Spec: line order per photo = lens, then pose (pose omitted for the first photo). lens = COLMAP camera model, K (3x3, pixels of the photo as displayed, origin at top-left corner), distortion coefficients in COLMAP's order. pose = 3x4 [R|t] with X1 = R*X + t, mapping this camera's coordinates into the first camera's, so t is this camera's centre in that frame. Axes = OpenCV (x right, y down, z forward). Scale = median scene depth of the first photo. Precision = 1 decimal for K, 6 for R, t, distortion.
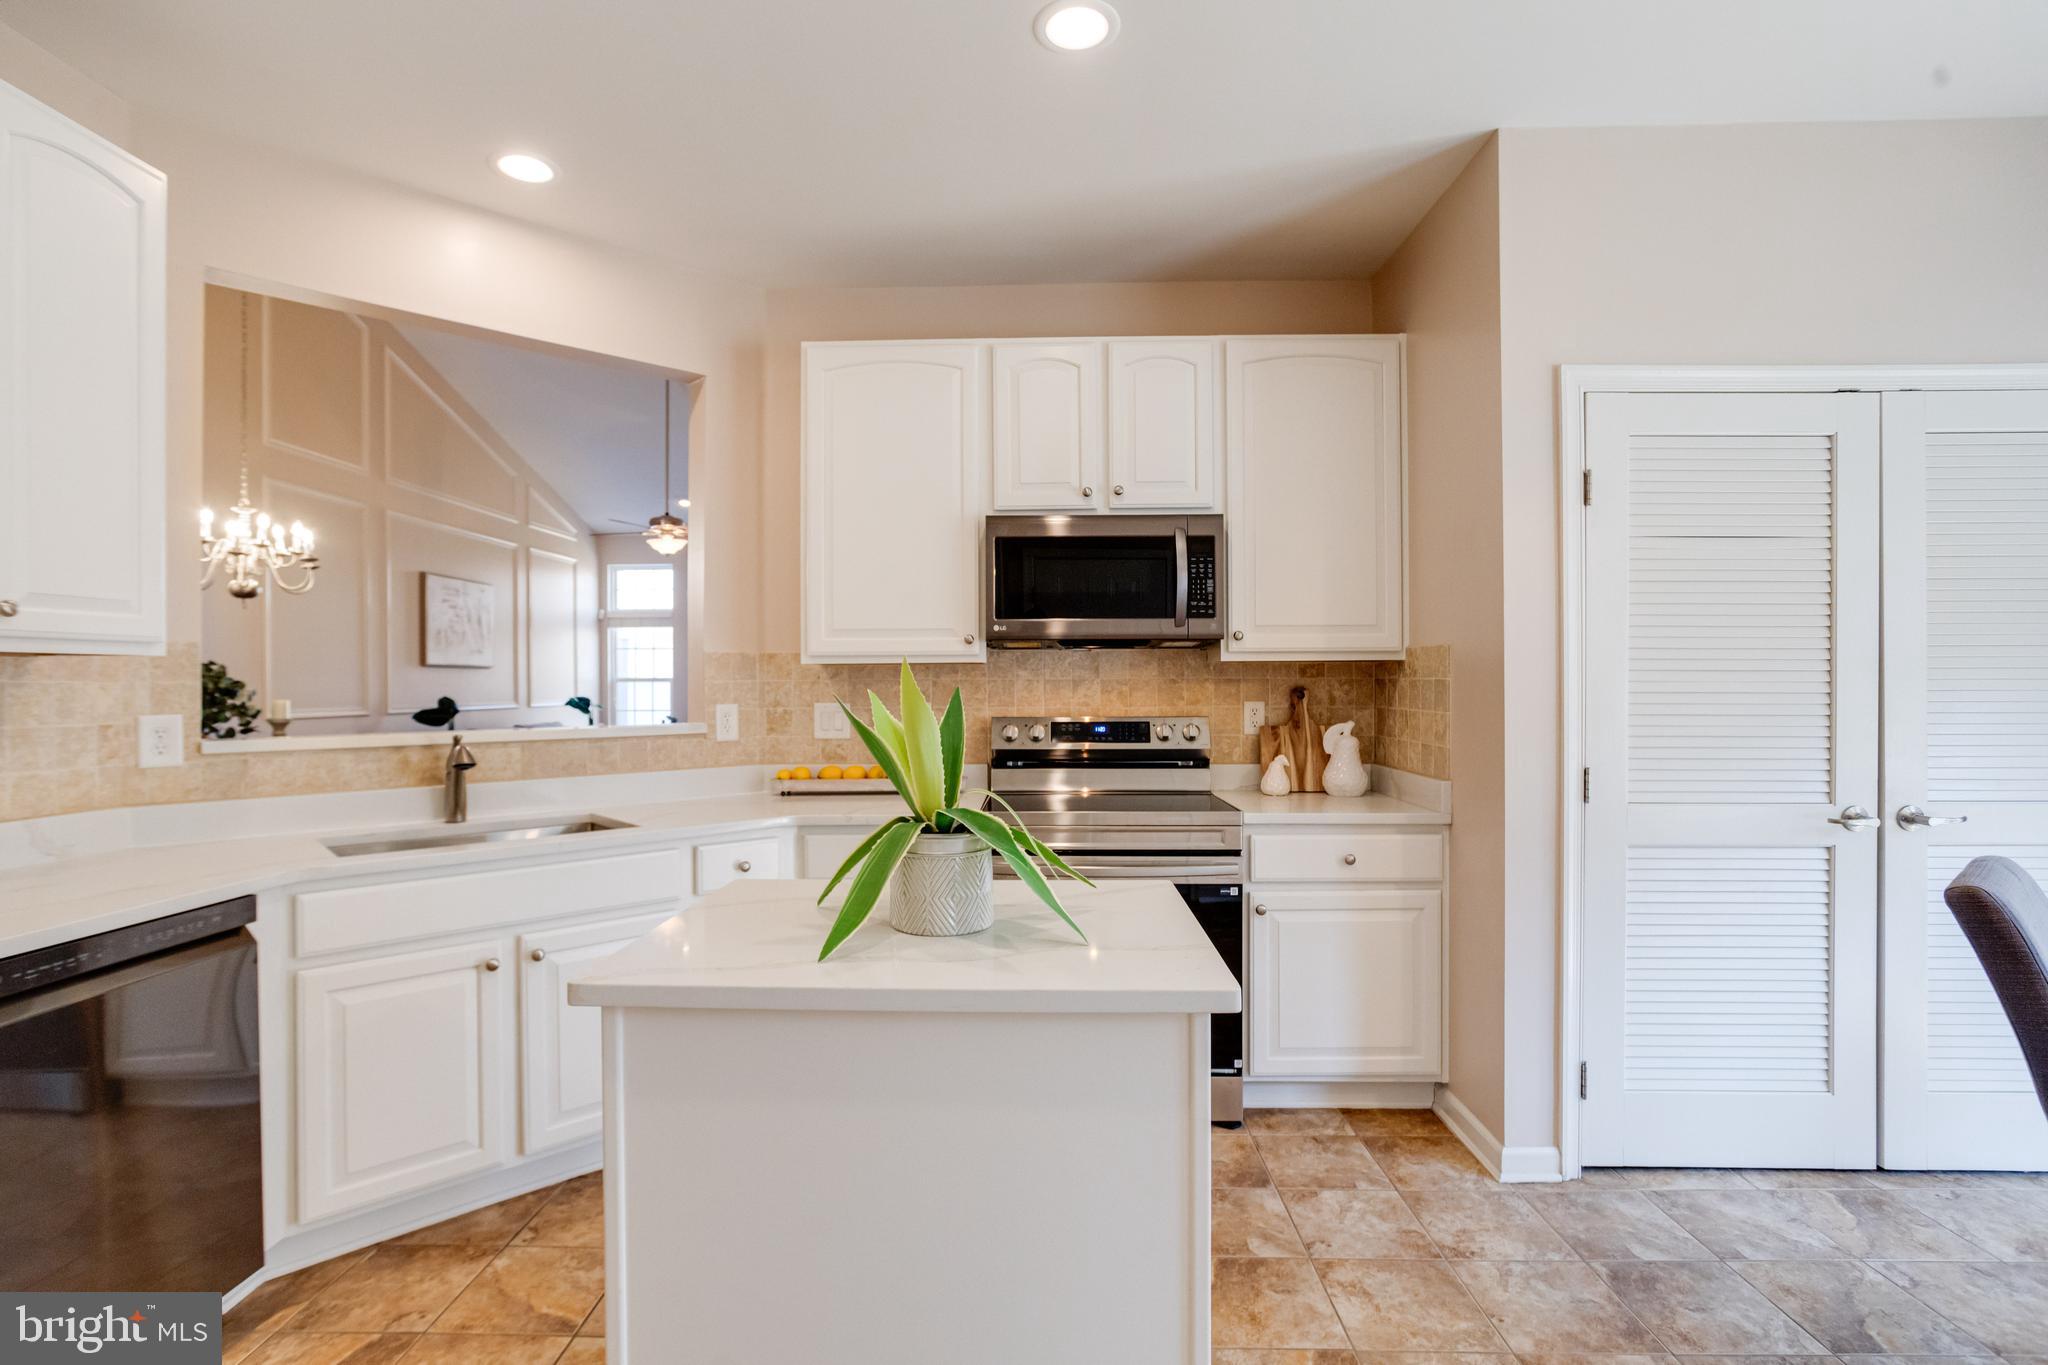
lens RADIAL K [[988.3, 0, 998.0], [0, 988.3, 680.6], [0, 0, 1]] dist [-0.042095, 0.022578]
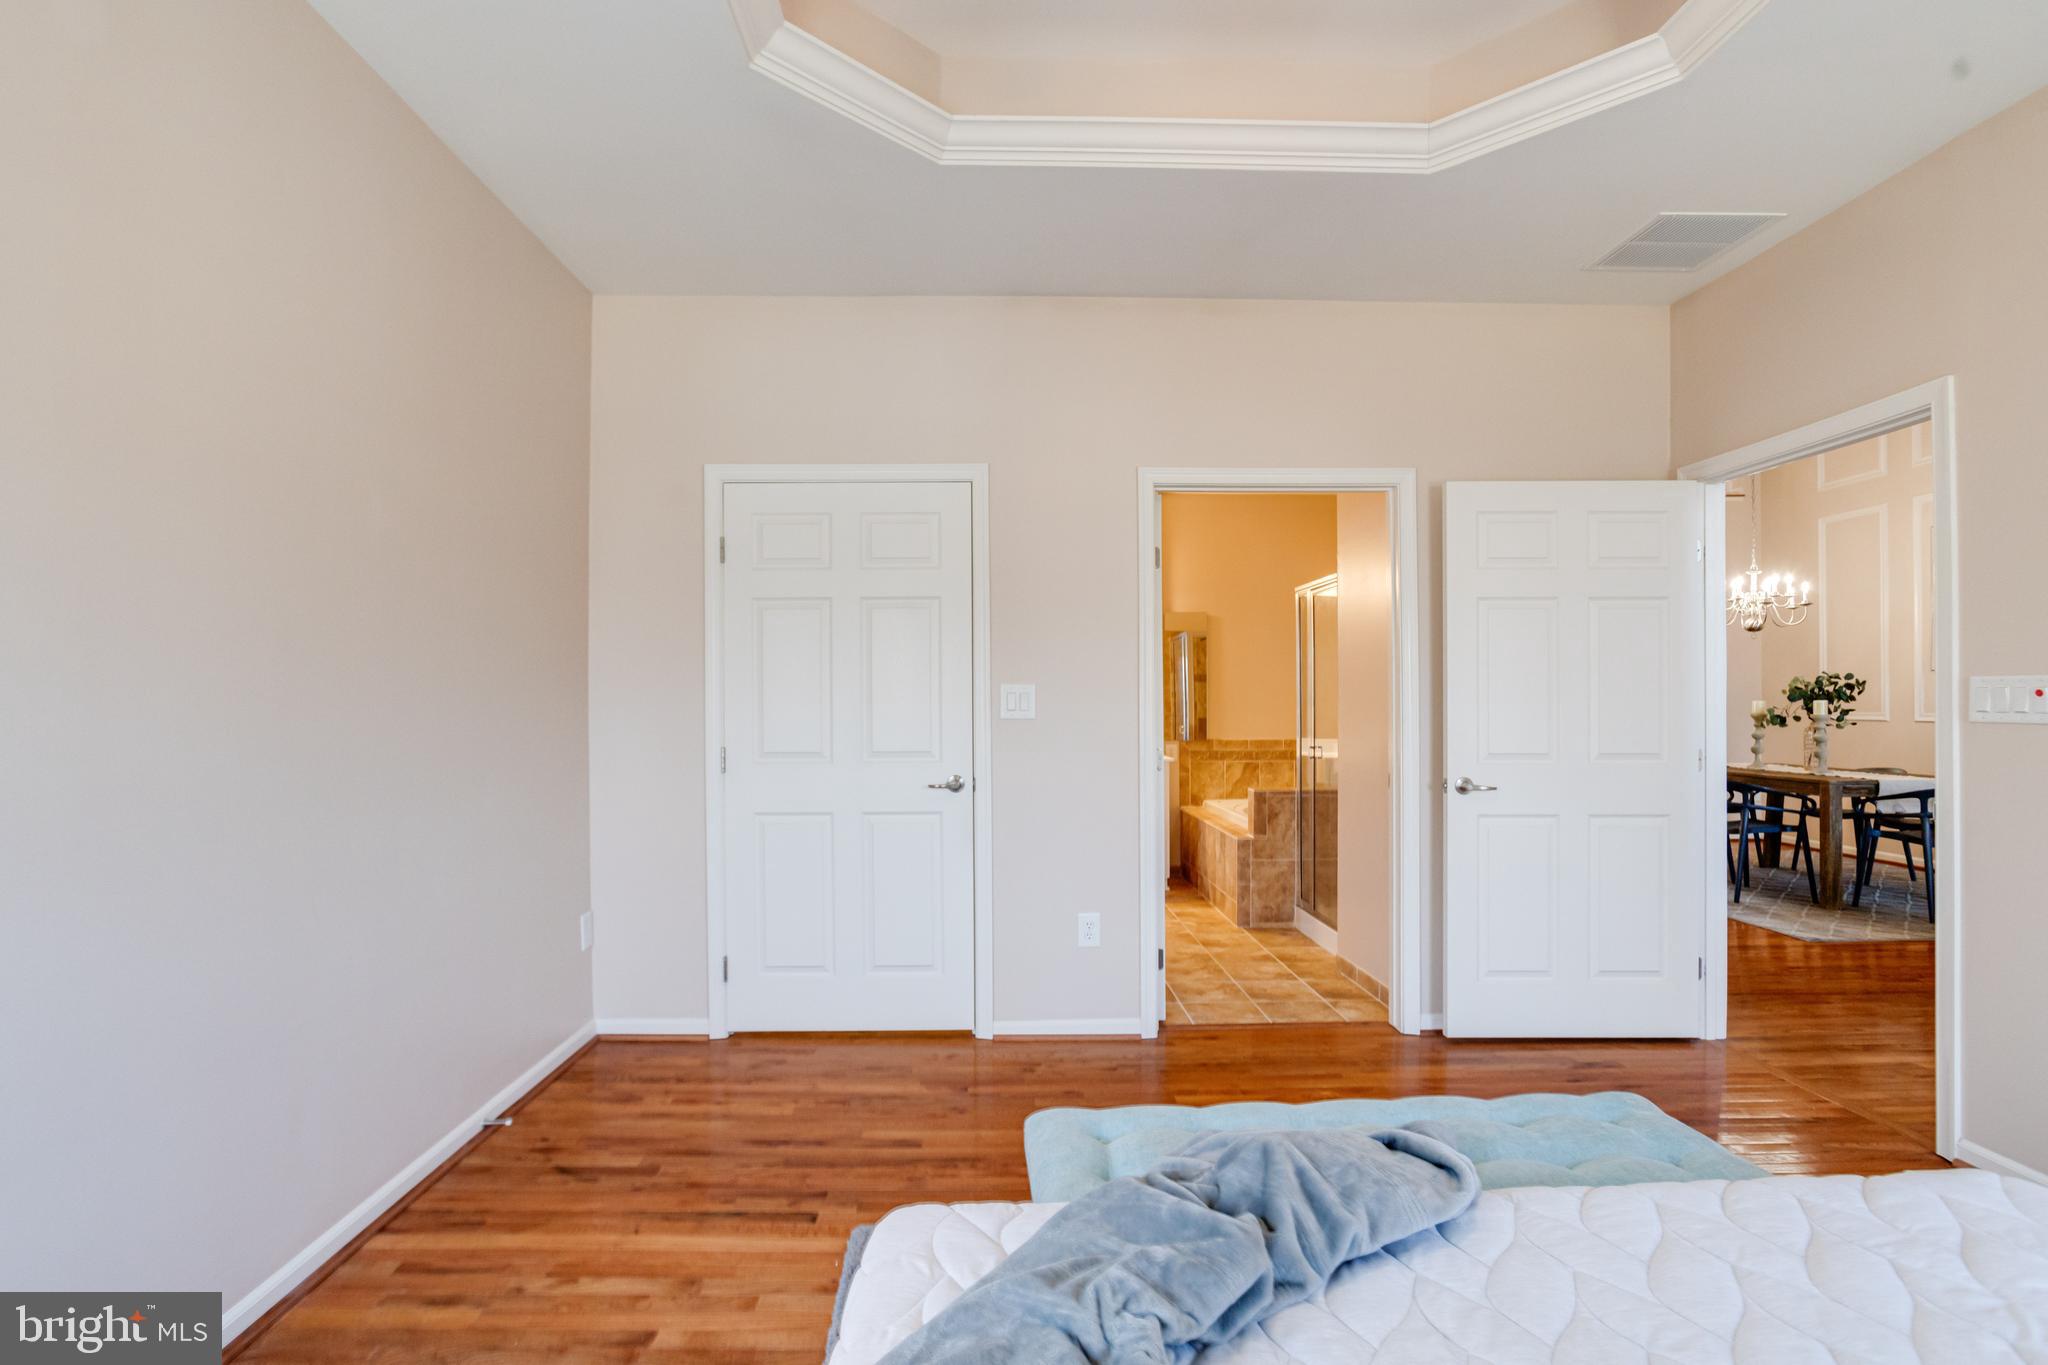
lens RADIAL K [[988.3, 0, 1011.8], [0, 988.3, 708.6], [0, 0, 1]] dist [-0.042095, 0.022578]
pose [[-0.998169, 0.009488, -0.059746, 0.579058], [0.009438, 0.999955, 0.001120, 0.026743], [0.059754, 0.000554, -0.998213, 3.113739]]
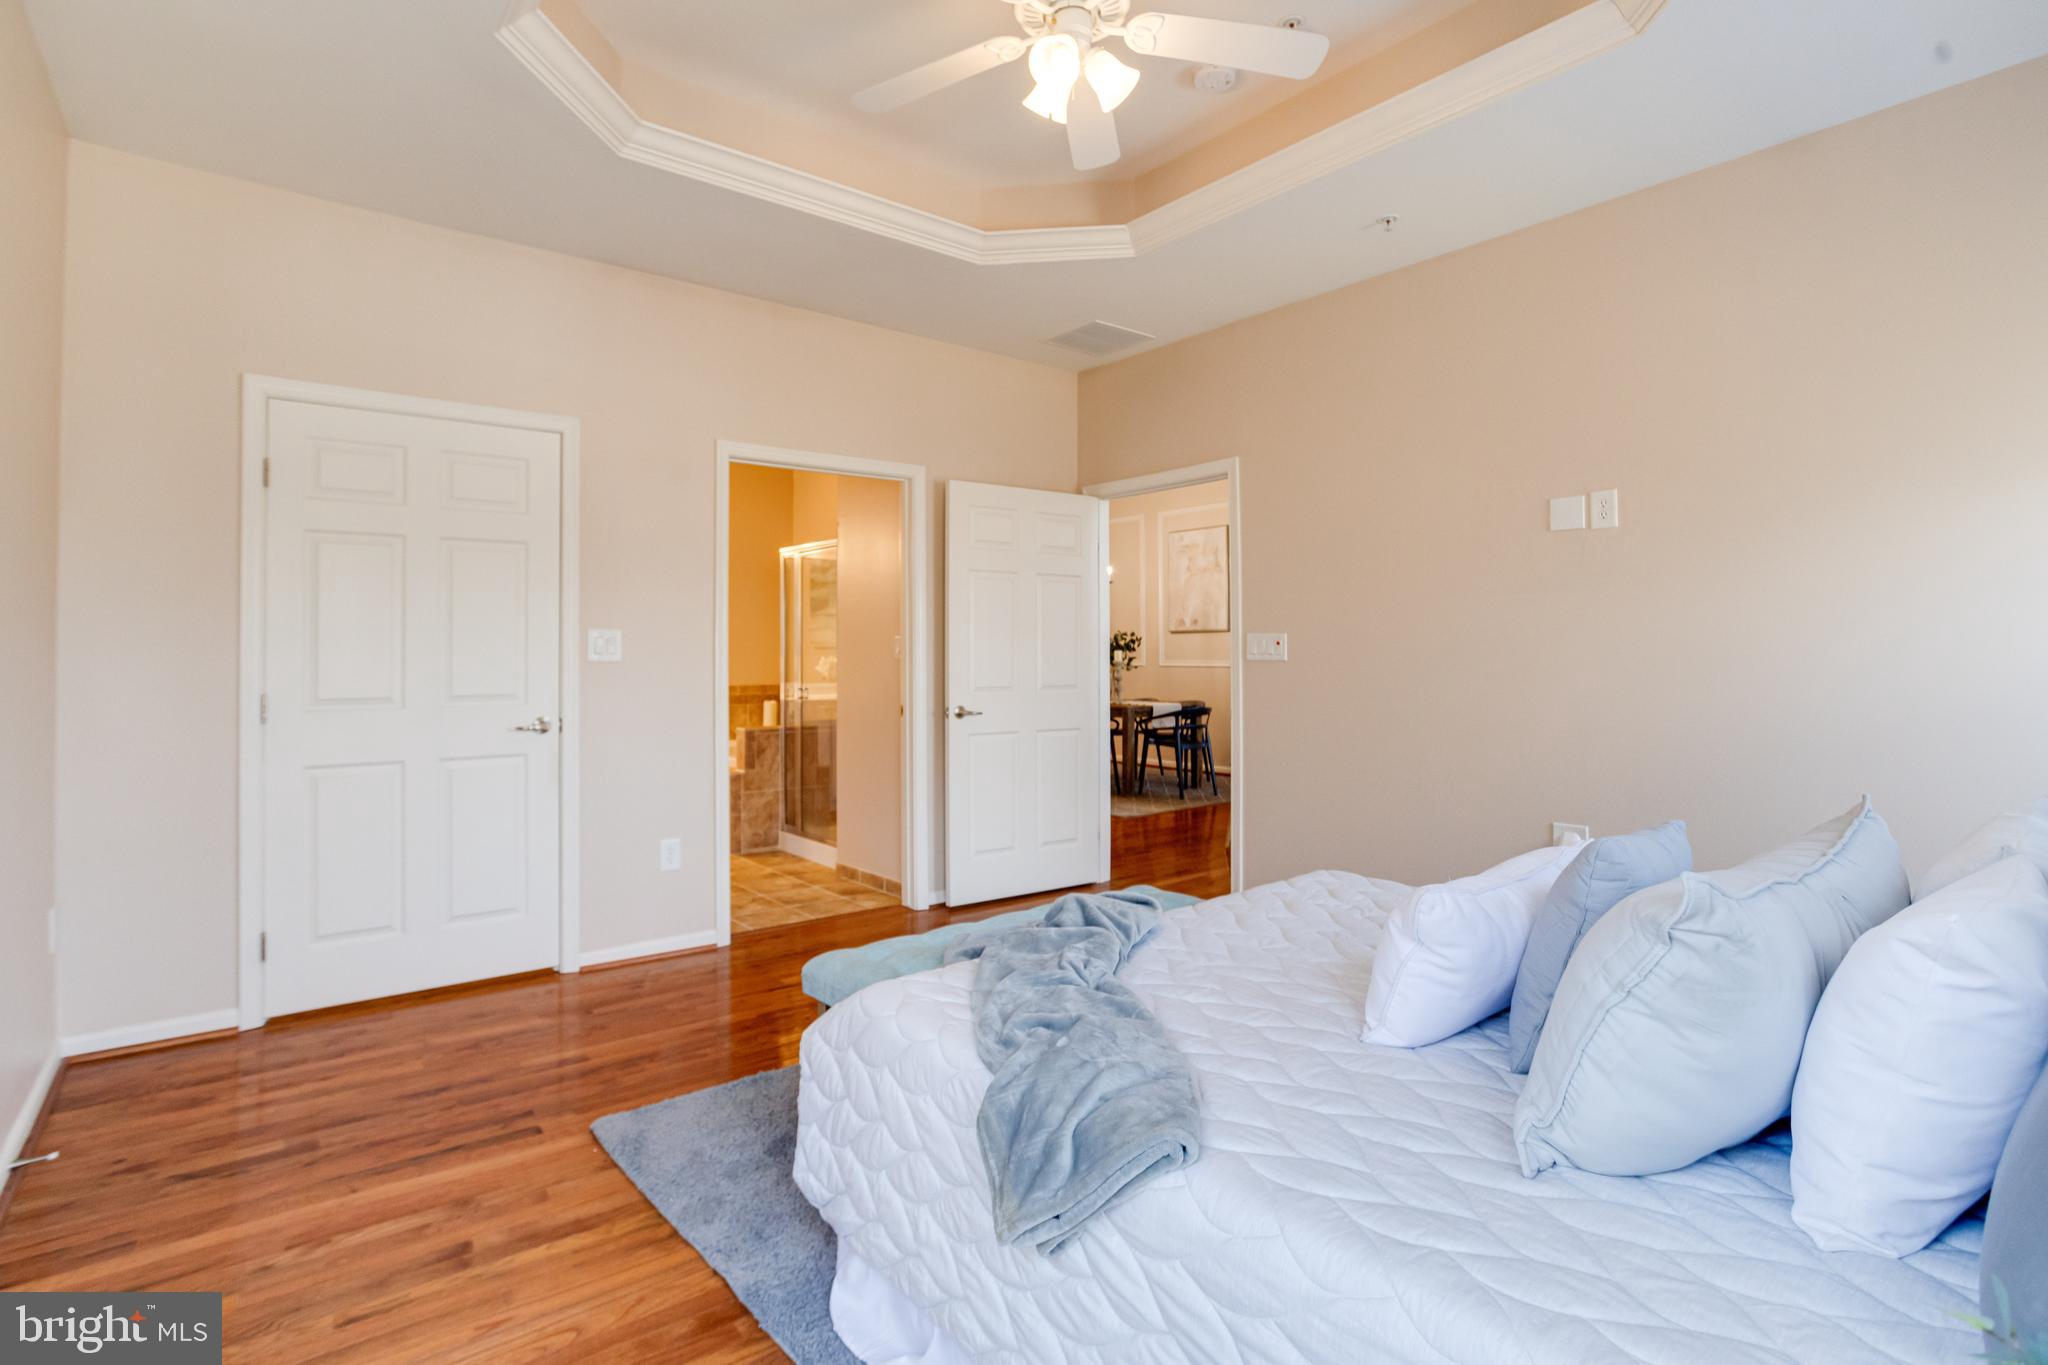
lens RADIAL K [[988.3, 0, 1008.4], [0, 988.3, 641.1], [0, 0, 1]] dist [-0.042095, 0.022578]
pose [[-0.762893, -0.001936, -0.646521, 0.871585], [0.009017, 0.999866, -0.013634, 0.034444], [0.646461, -0.016231, -0.762774, 3.198627]]
